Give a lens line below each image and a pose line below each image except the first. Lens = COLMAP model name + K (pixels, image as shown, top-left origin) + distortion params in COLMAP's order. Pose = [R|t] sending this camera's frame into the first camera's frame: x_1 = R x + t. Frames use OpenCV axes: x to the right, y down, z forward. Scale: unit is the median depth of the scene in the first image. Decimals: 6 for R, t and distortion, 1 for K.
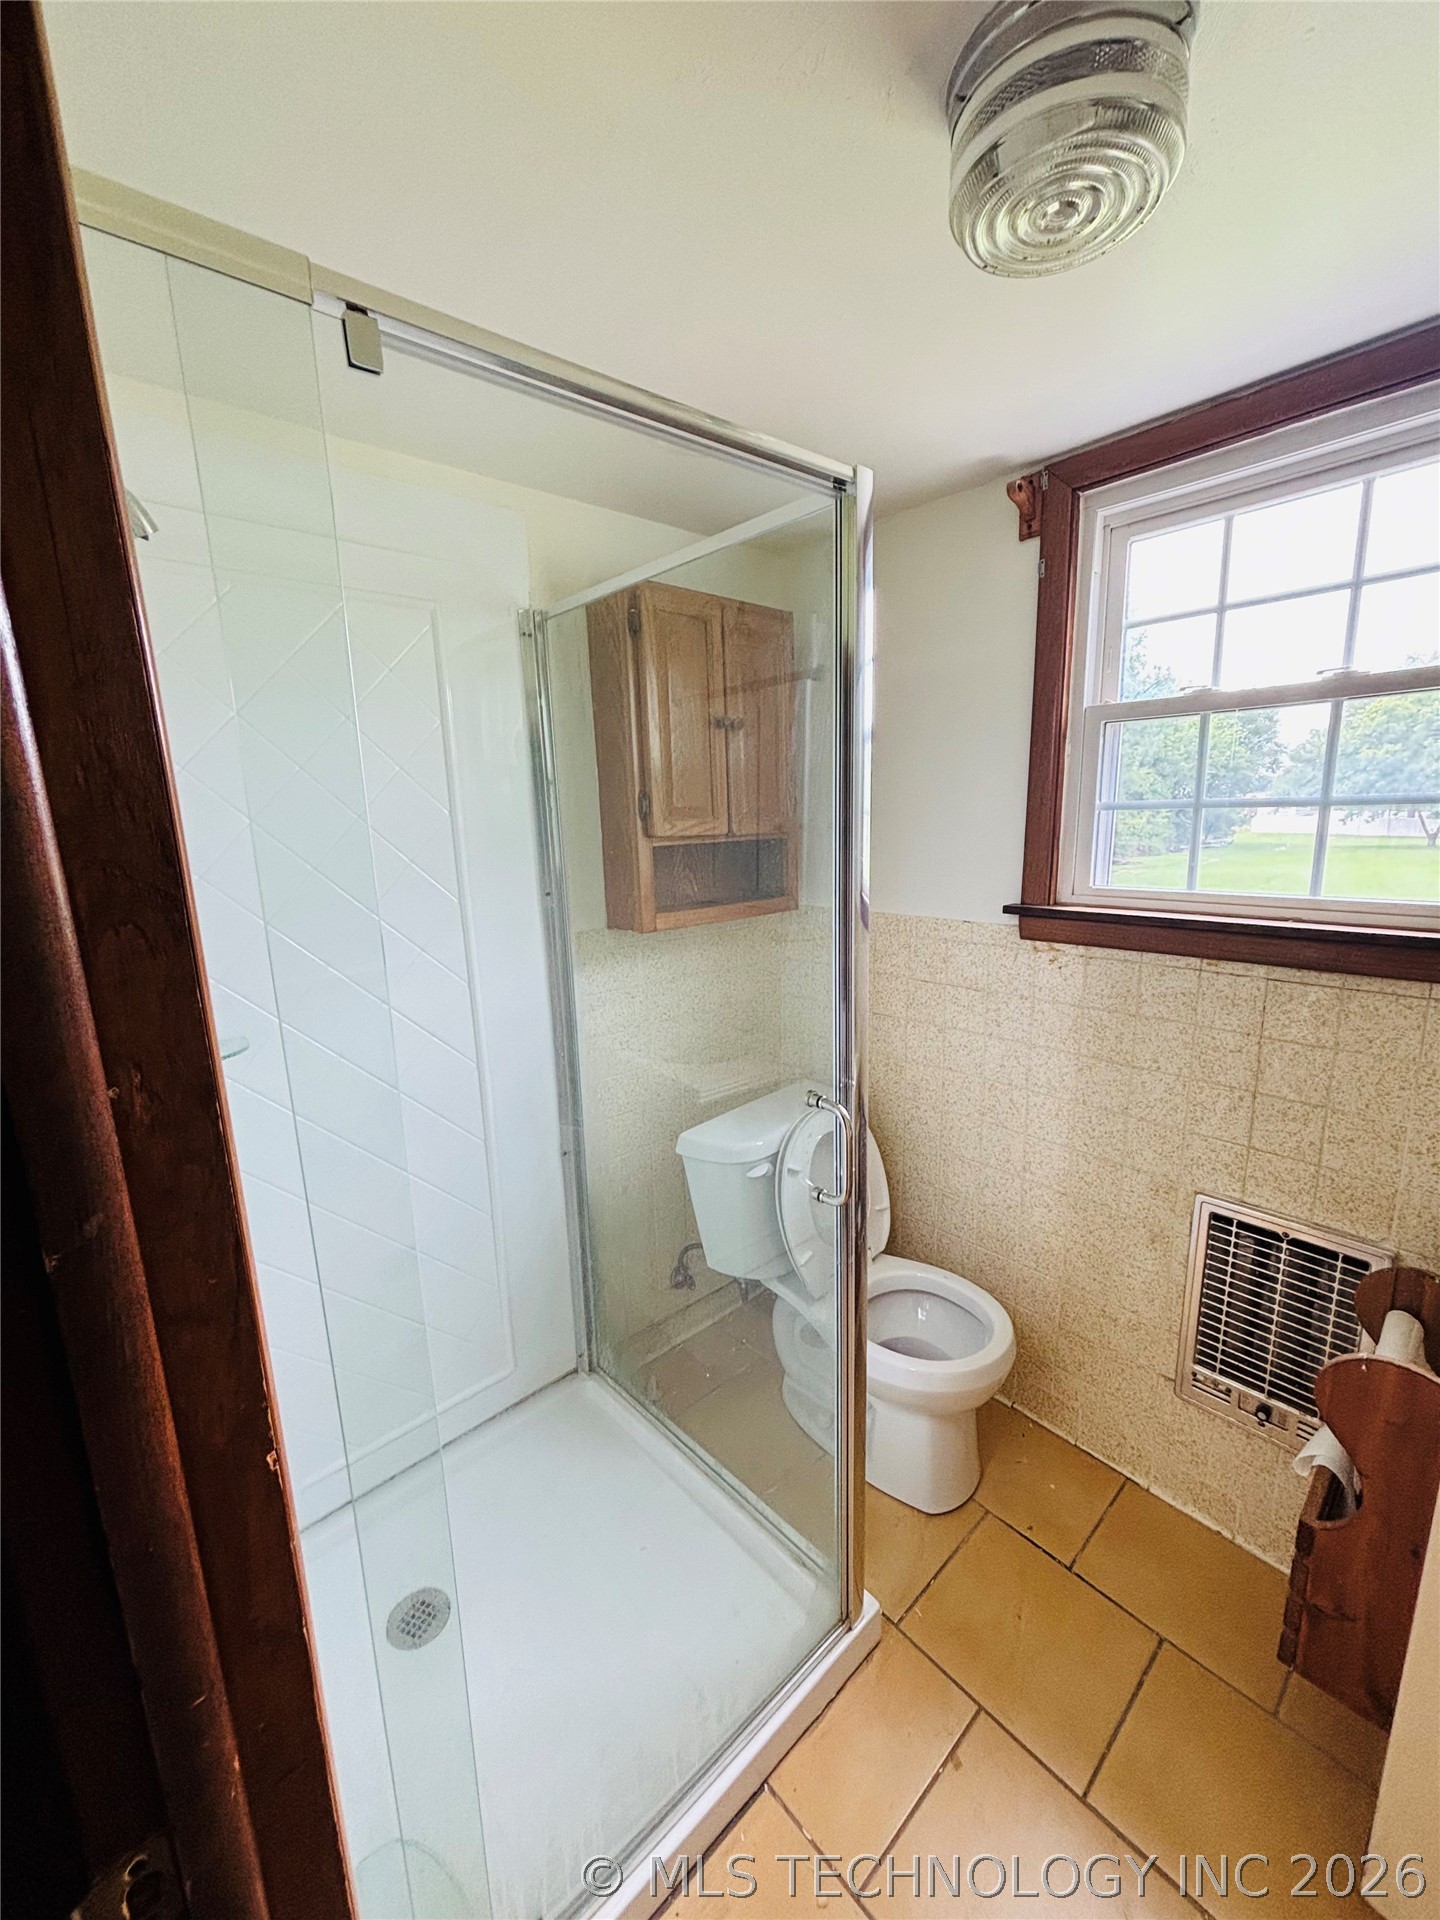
lens RADIAL K [[771.8, 0, 717.1], [0, 771.8, 958.0], [0, 0, 1]] dist [-0.003398, -0.000726]
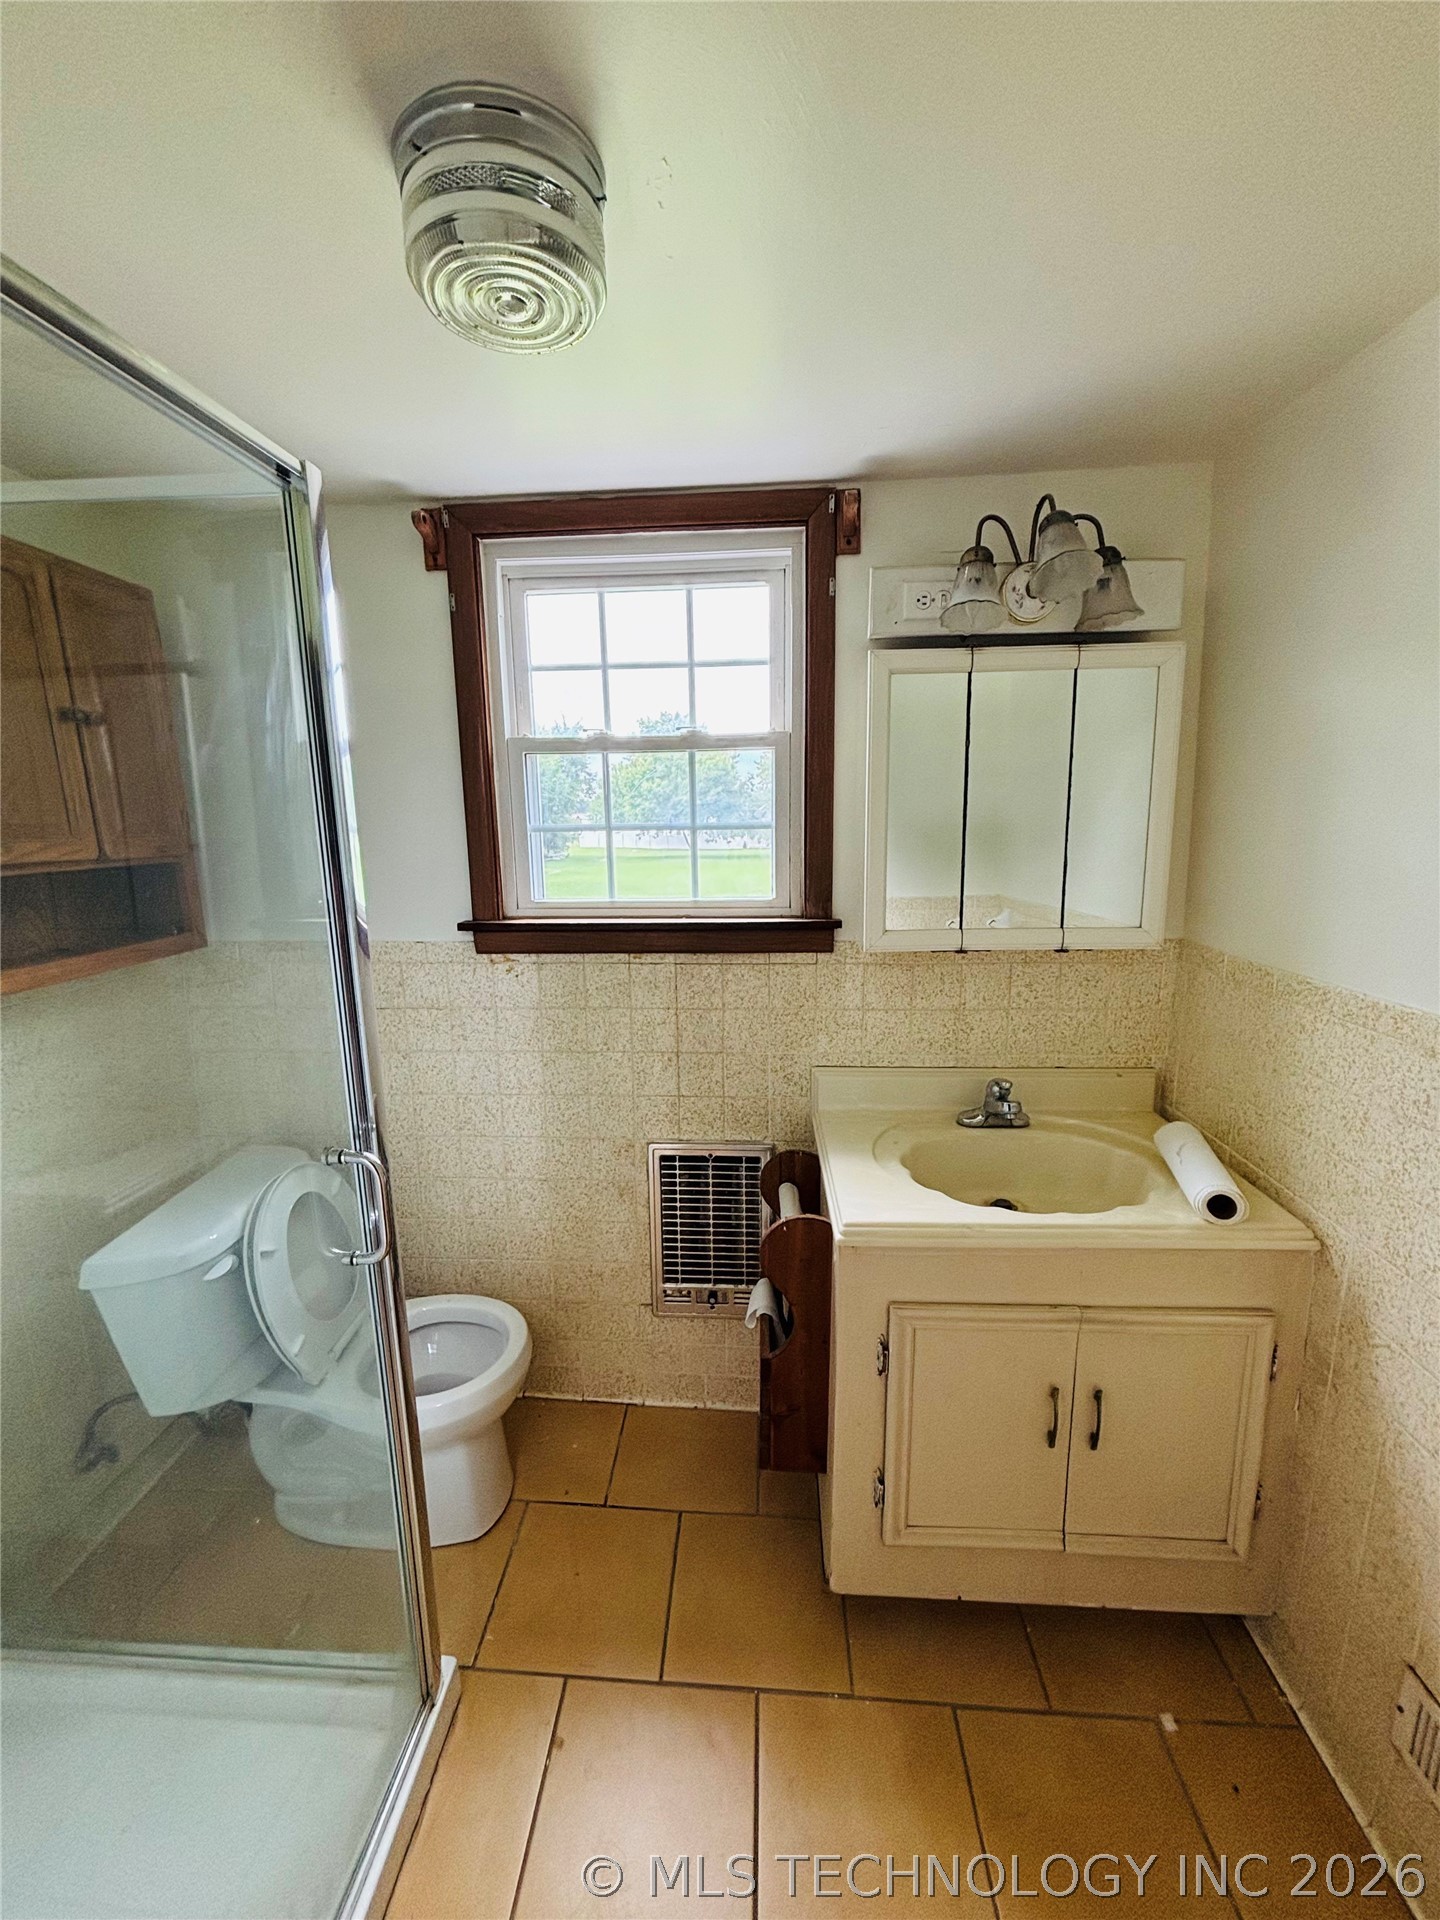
lens RADIAL K [[771.8, 0, 720.7], [0, 771.8, 956.6], [0, 0, 1]] dist [-0.003398, -0.000726]
pose [[0.707803, -0.109916, 0.697806, -0.110107], [0.124847, 0.991735, 0.029579, -0.011027], [-0.695290, 0.066183, 0.715676, 0.024346]]
